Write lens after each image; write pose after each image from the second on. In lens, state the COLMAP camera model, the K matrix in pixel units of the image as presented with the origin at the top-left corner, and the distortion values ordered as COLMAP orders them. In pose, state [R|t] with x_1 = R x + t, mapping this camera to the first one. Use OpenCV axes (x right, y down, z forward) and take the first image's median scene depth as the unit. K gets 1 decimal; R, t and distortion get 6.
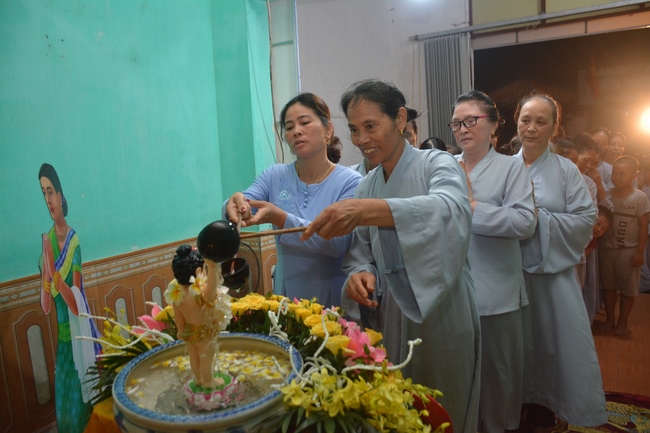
lens RADIAL K [[512.3, 0, 320.6], [0, 512.3, 222.0], [0, 0, 1]] dist [-0.132040, 0.073845]
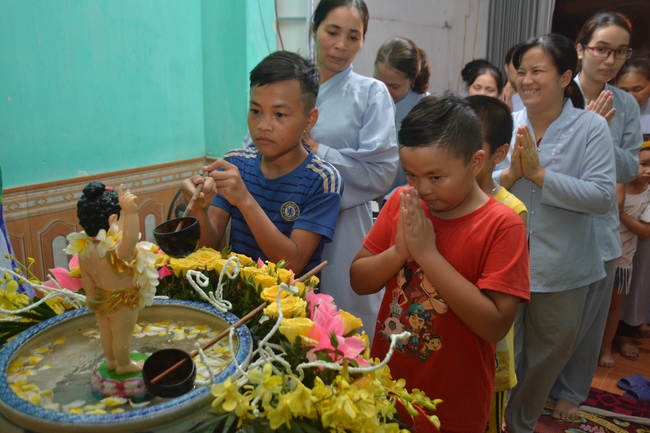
lens RADIAL K [[642.7, 0, 319.4], [0, 642.7, 221.2], [0, 0, 1]] dist [0.014613, 0.000000]
pose [[0.996552, 0.075170, -0.035112, 0.073552], [-0.070904, 0.991396, 0.110032, -0.019829], [0.043081, -0.107163, 0.993308, 0.067268]]
